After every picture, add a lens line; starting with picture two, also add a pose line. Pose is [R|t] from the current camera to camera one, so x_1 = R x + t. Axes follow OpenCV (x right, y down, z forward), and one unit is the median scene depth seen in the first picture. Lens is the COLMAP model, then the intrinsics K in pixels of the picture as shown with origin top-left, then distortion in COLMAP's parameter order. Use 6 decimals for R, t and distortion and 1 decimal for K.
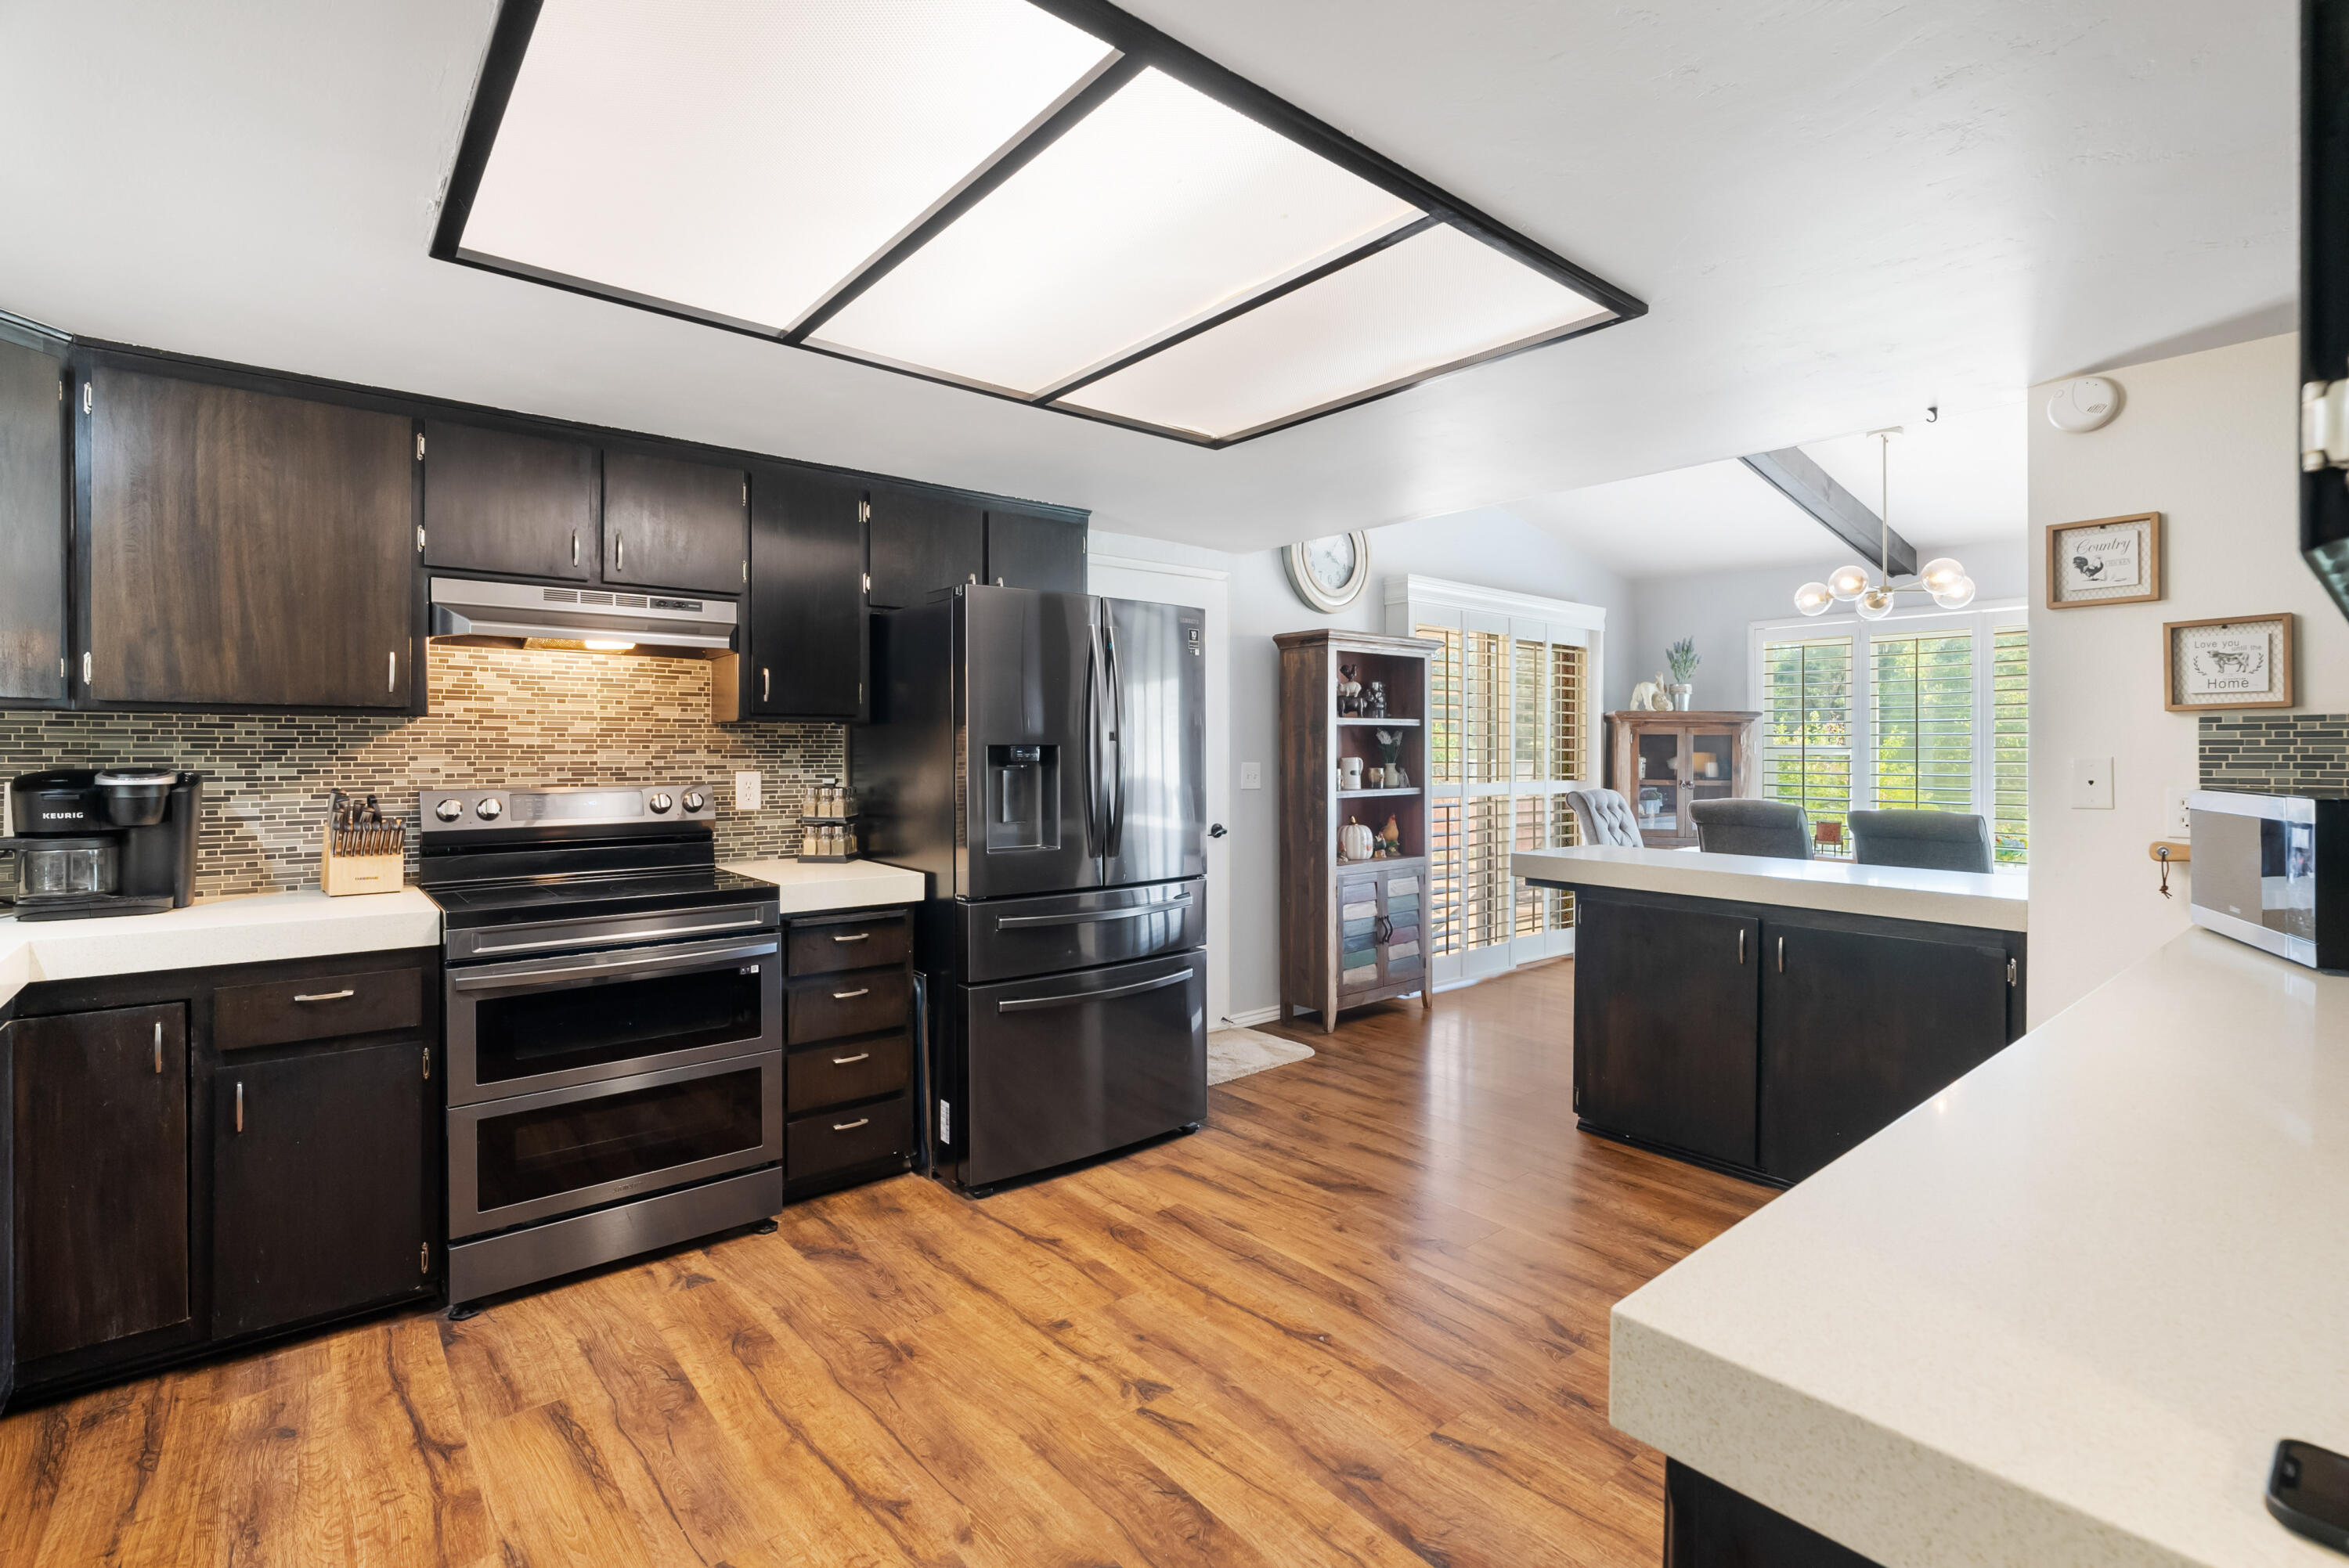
lens RADIAL K [[1094.4, 0, 1176.7], [0, 1094.4, 764.4], [0, 0, 1]] dist [-0.010299, 0.004071]
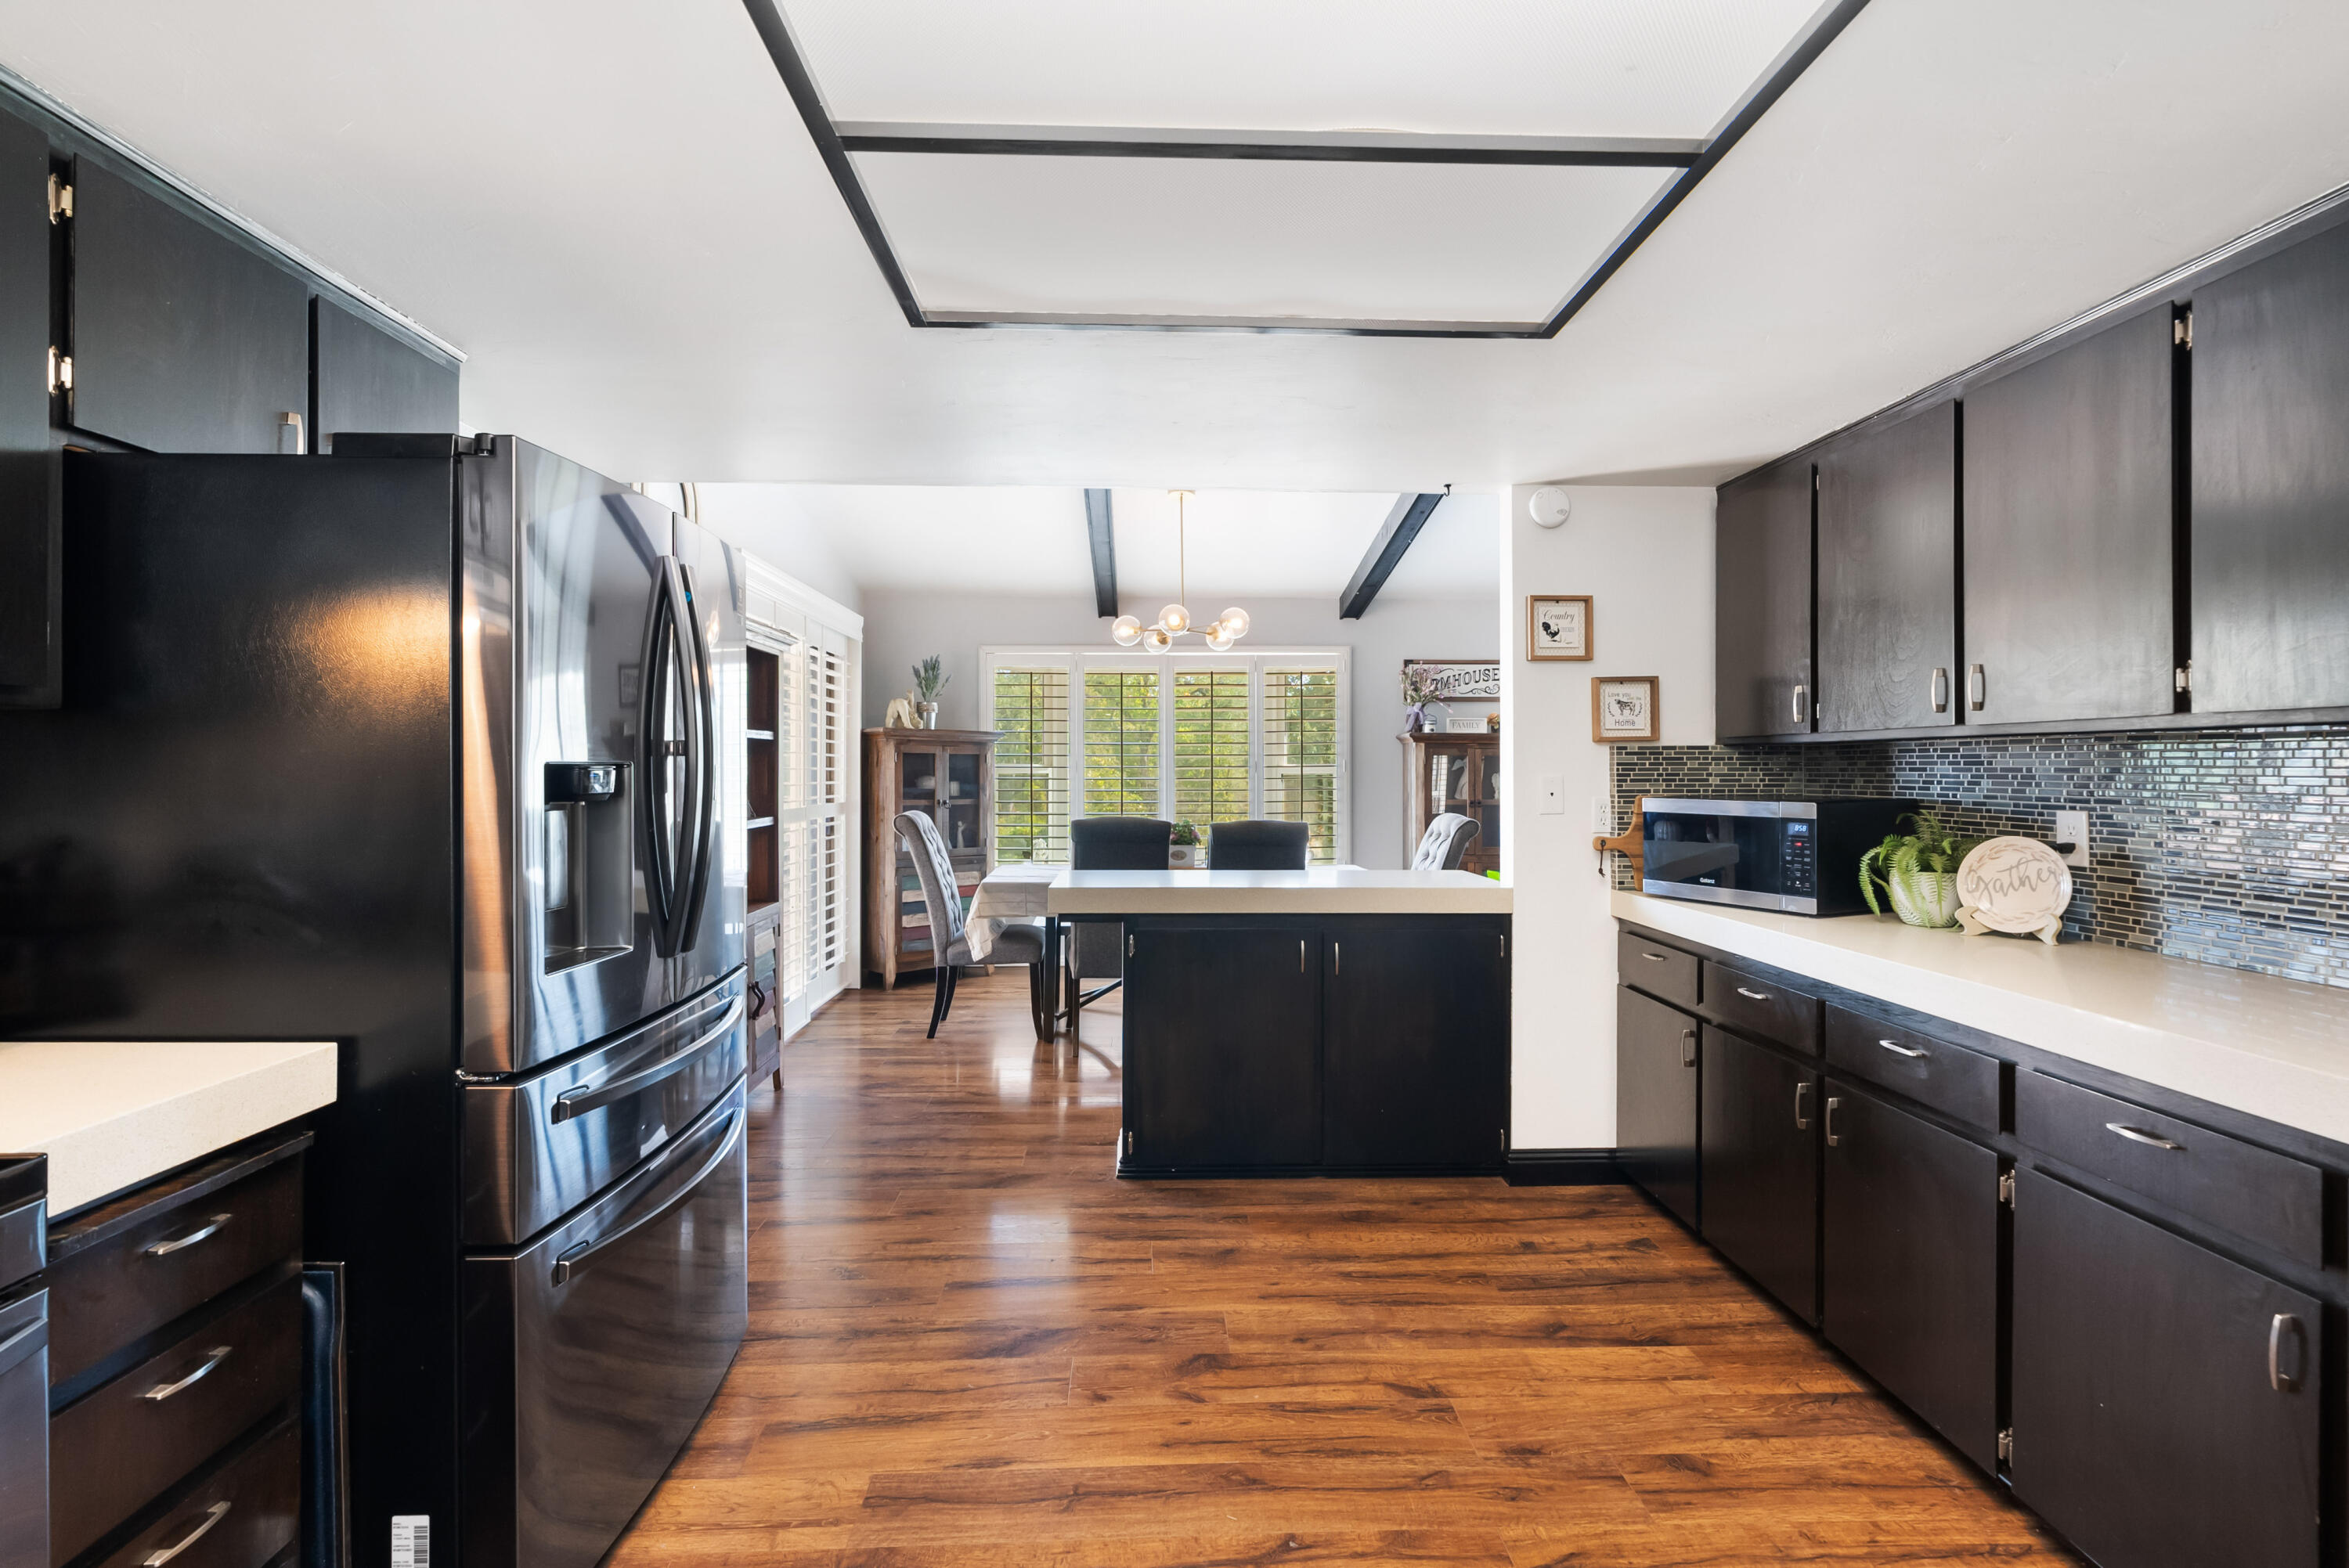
lens RADIAL K [[1094.4, 0, 1205.7], [0, 1094.4, 775.6], [0, 0, 1]] dist [-0.010299, 0.004071]
pose [[0.598859, -0.005620, 0.800835, -0.473355], [0.010744, 0.999942, -0.001017, -0.009207], [-0.800782, 0.009213, 0.598885, 0.547598]]
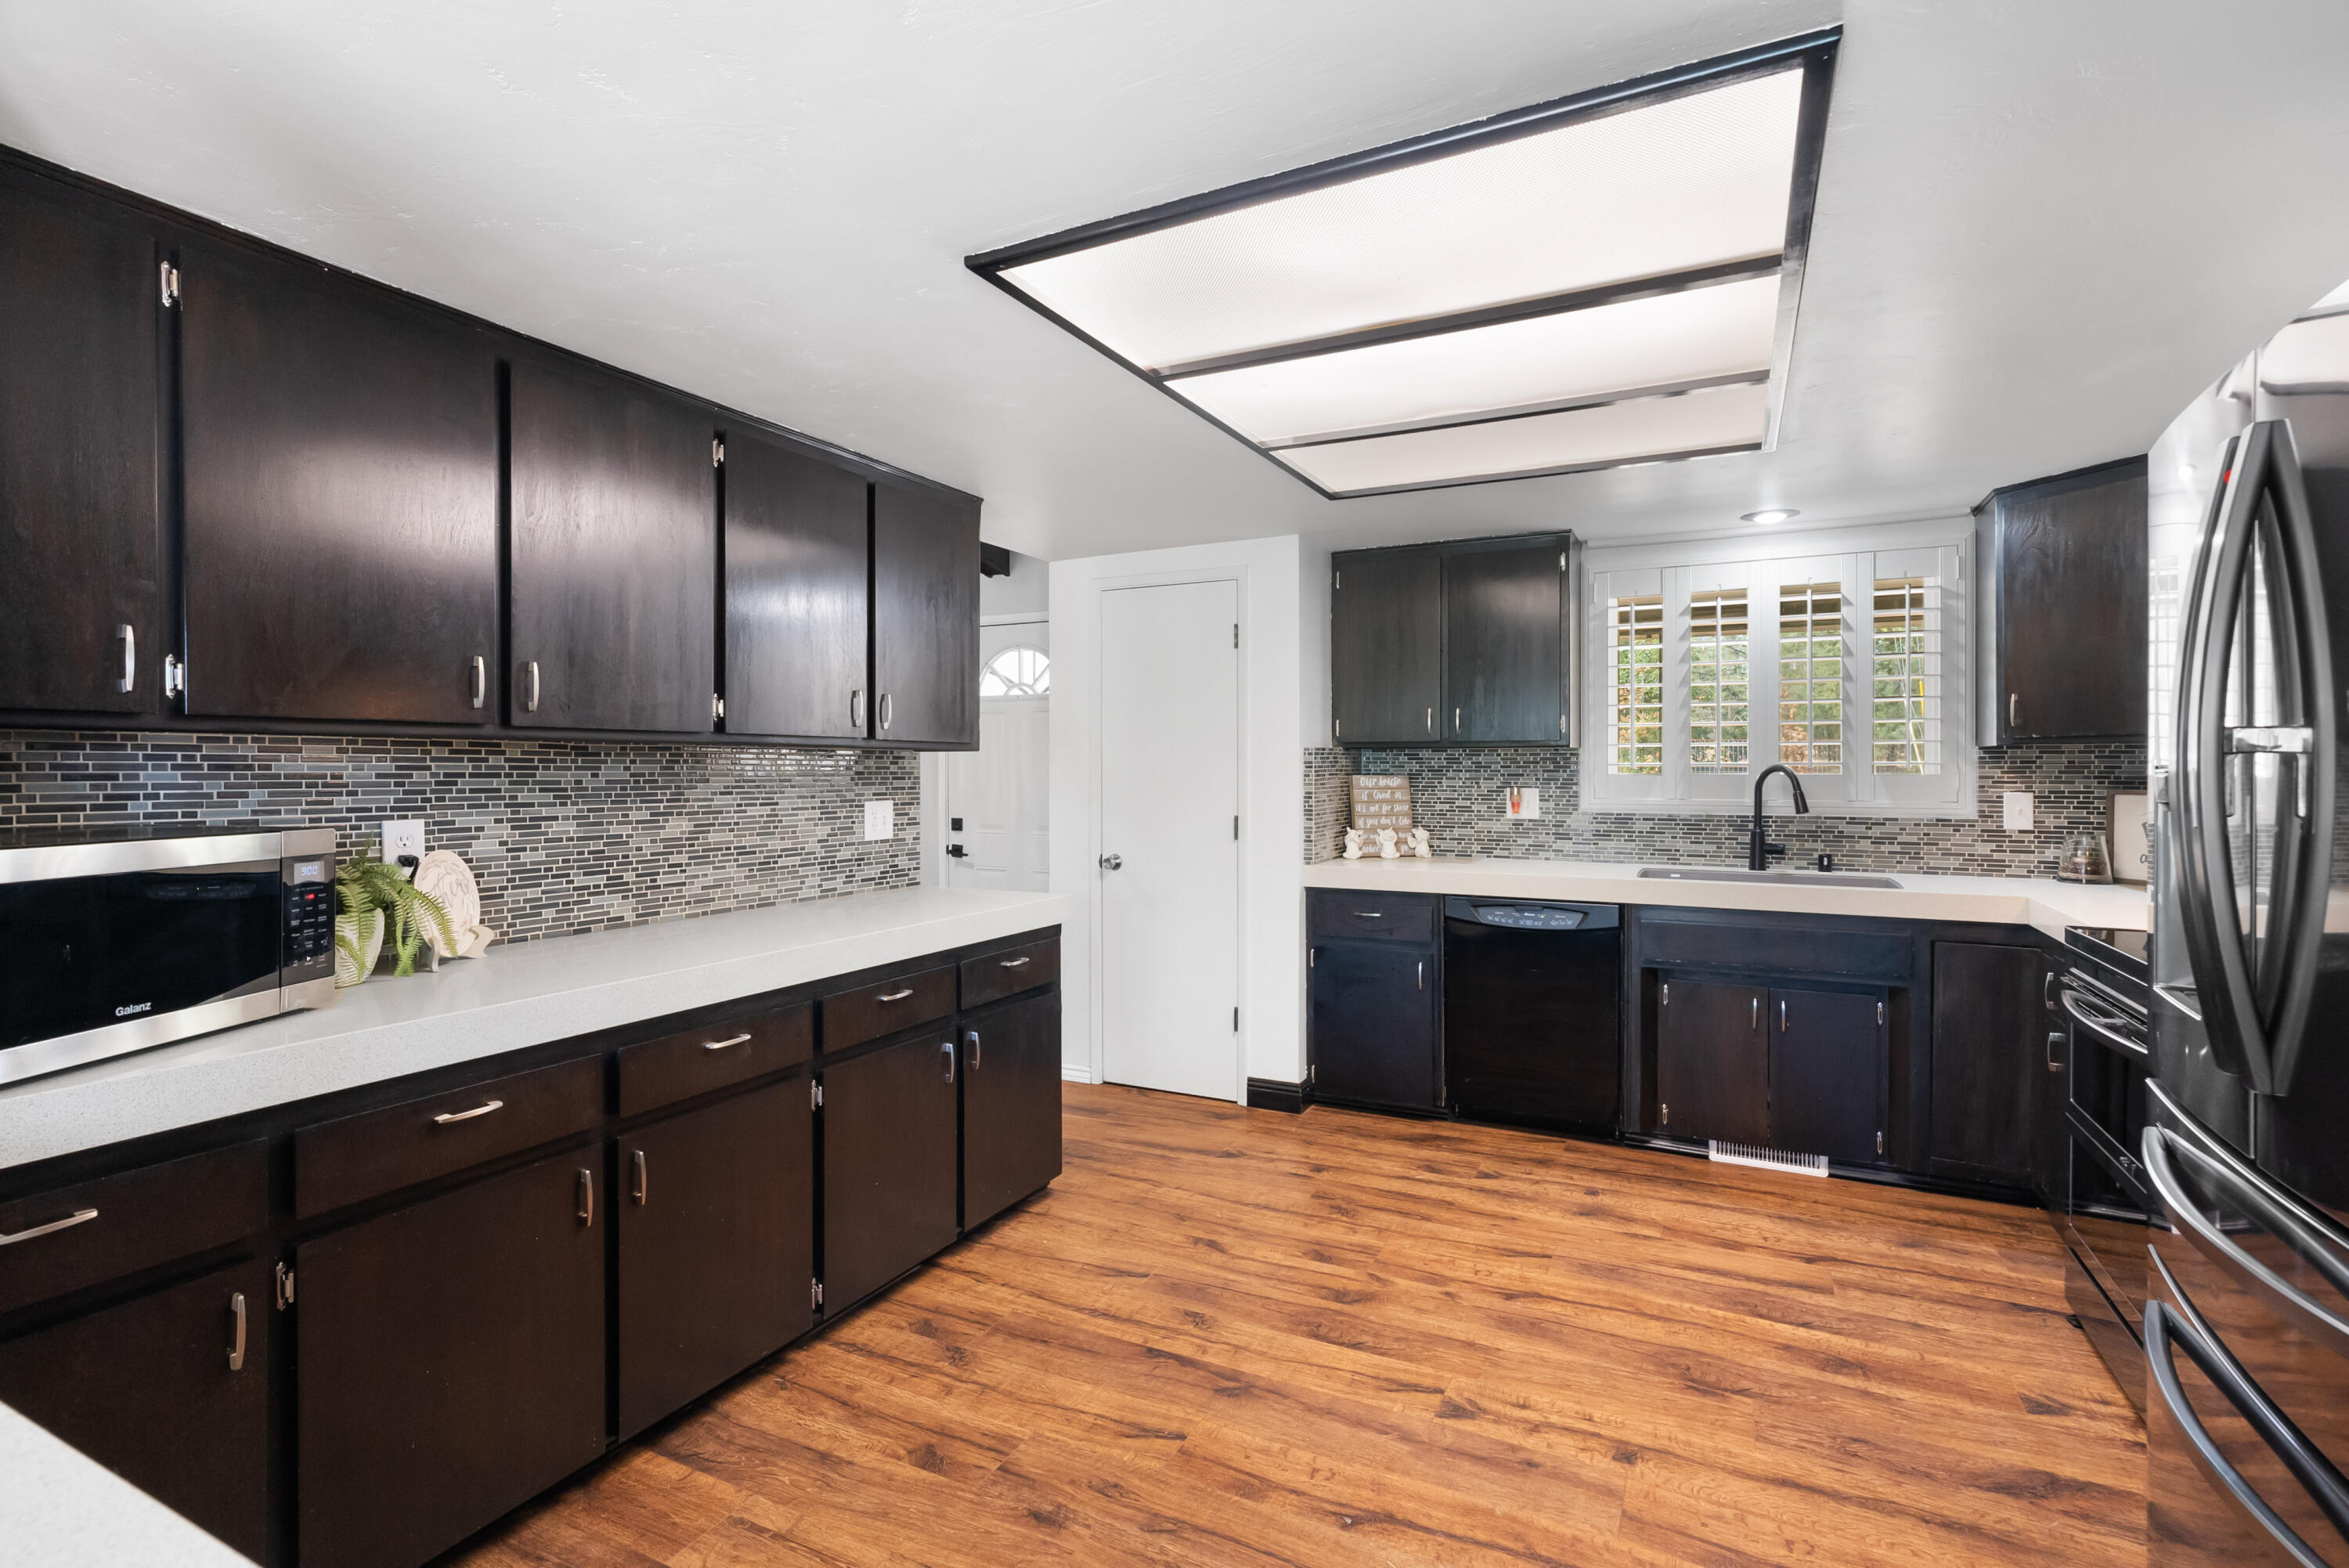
lens RADIAL K [[1094.4, 0, 1165.2], [0, 1094.4, 769.5], [0, 0, 1]] dist [-0.010299, 0.004071]
pose [[-0.925002, 0.001185, -0.379961, 0.516626], [-0.005137, 0.999865, 0.015624, -0.028200], [0.379928, 0.016404, -0.924871, 1.555203]]
